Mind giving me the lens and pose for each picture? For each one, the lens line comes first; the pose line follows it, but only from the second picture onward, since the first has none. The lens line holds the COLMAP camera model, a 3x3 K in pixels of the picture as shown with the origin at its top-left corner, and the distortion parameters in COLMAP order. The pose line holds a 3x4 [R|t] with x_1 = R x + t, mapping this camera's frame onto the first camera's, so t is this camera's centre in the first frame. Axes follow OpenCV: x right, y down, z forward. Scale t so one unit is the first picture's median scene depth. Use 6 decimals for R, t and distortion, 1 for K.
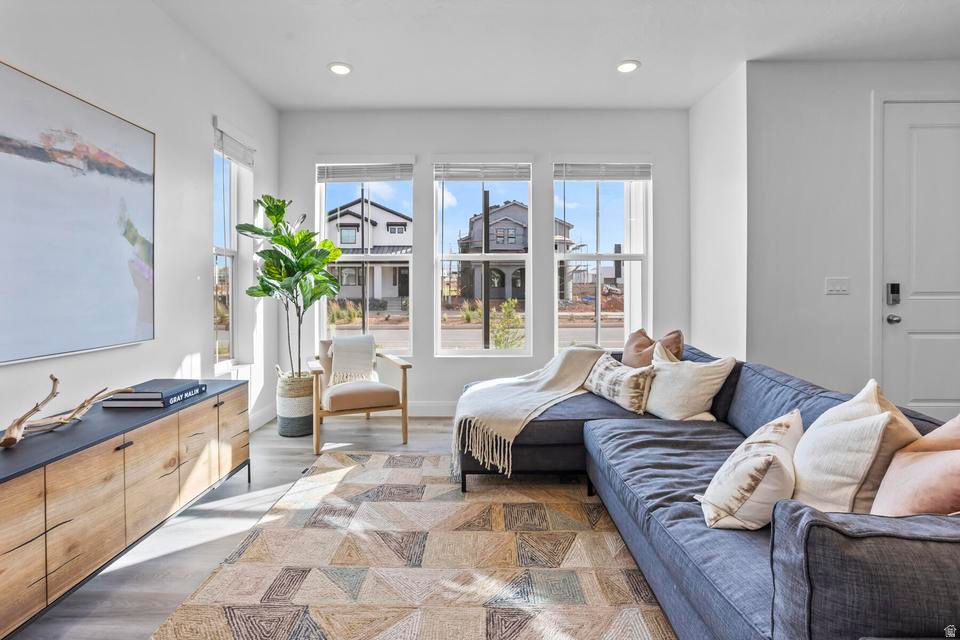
lens RADIAL K [[475.7, 0, 474.6], [0, 475.7, 293.5], [0, 0, 1]] dist [-0.063247, 0.028234]
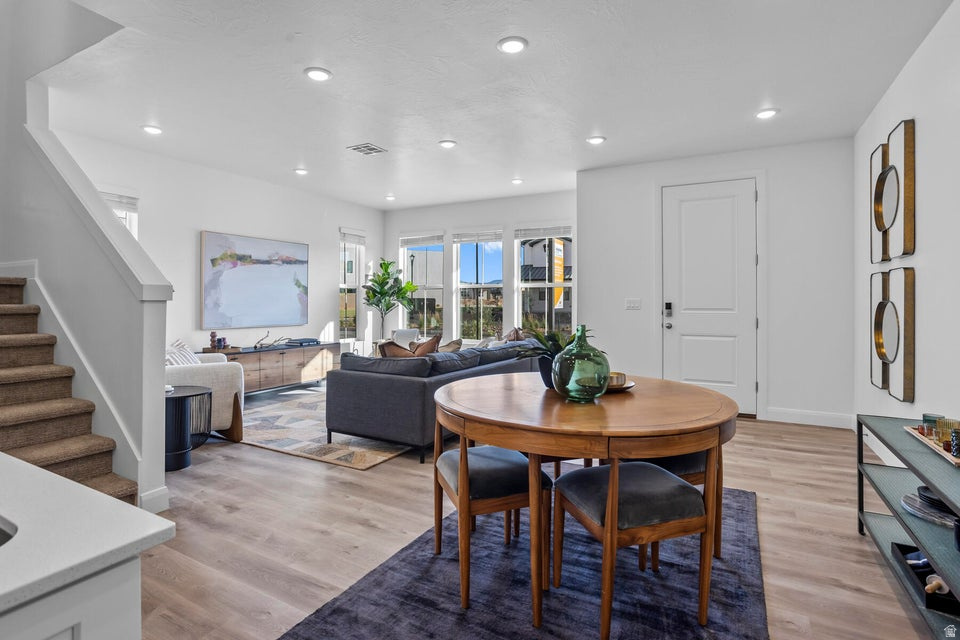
lens RADIAL K [[475.7, 0, 474.6], [0, 475.7, 293.5], [0, 0, 1]] dist [-0.063247, 0.028234]
pose [[0.885679, -0.005472, -0.464265, 1.413576], [-0.007730, 0.999618, -0.026528, -0.007414], [0.464233, 0.027084, 0.885299, -0.939599]]
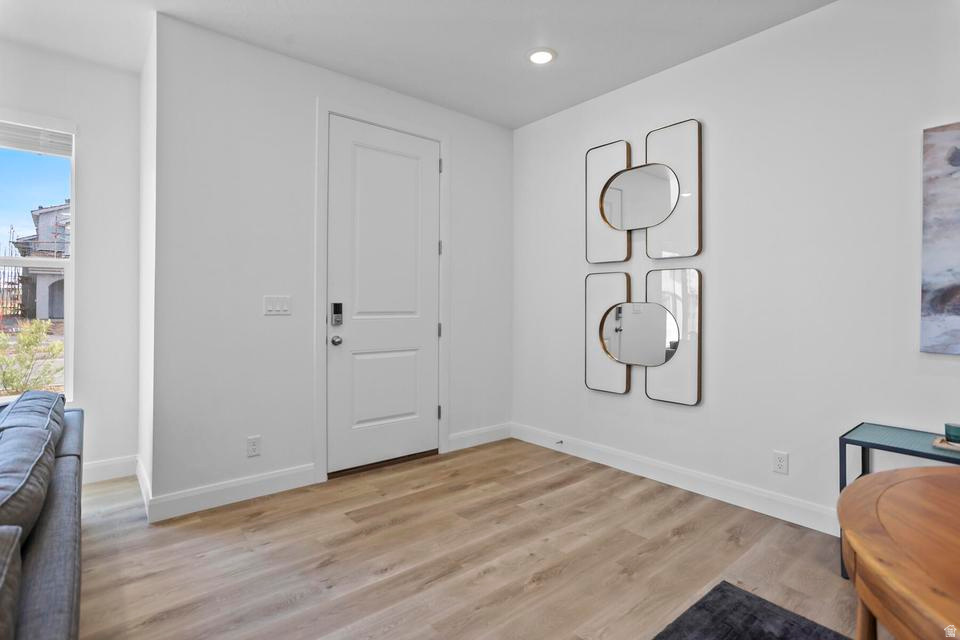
lens RADIAL K [[471.3, 0, 462.2], [0, 471.3, 304.6], [0, 0, 1]] dist [0.000906, 0.000285]
pose [[0.760581, 0.006663, 0.649209, 0.624602], [0.002143, 0.999916, -0.012773, -0.008083], [-0.649240, 0.011106, 0.760502, 0.110481]]
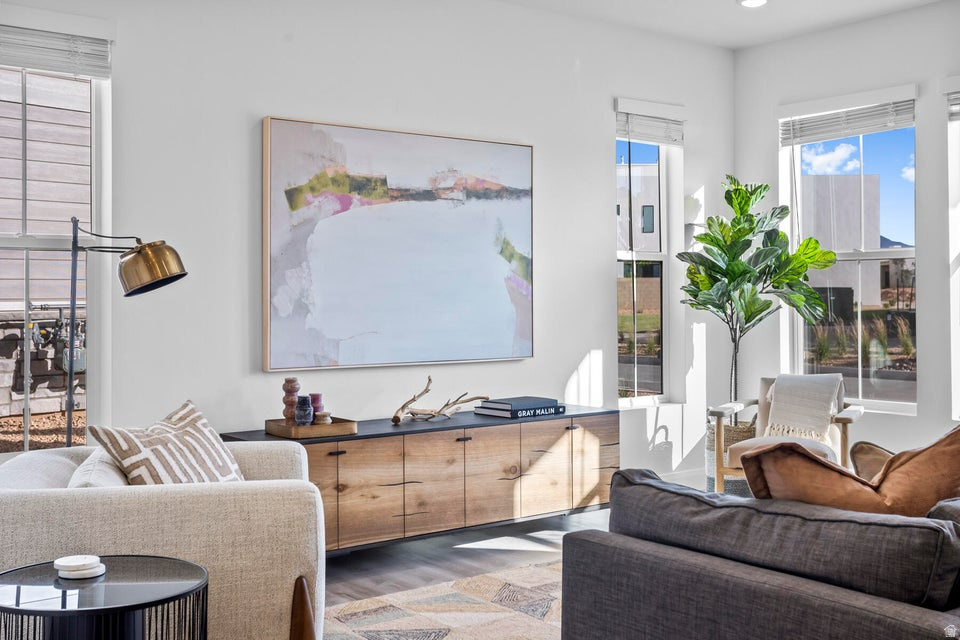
lens RADIAL K [[1036.5, 0, 477.1], [0, 1036.5, 288.4], [0, 0, 1]] dist [0.001447, 0.005324]
pose [[0.618347, -0.007941, -0.785865, 0.982111], [-0.005636, 0.999878, -0.014538, -0.013496], [0.785885, 0.013418, 0.618228, -0.453572]]
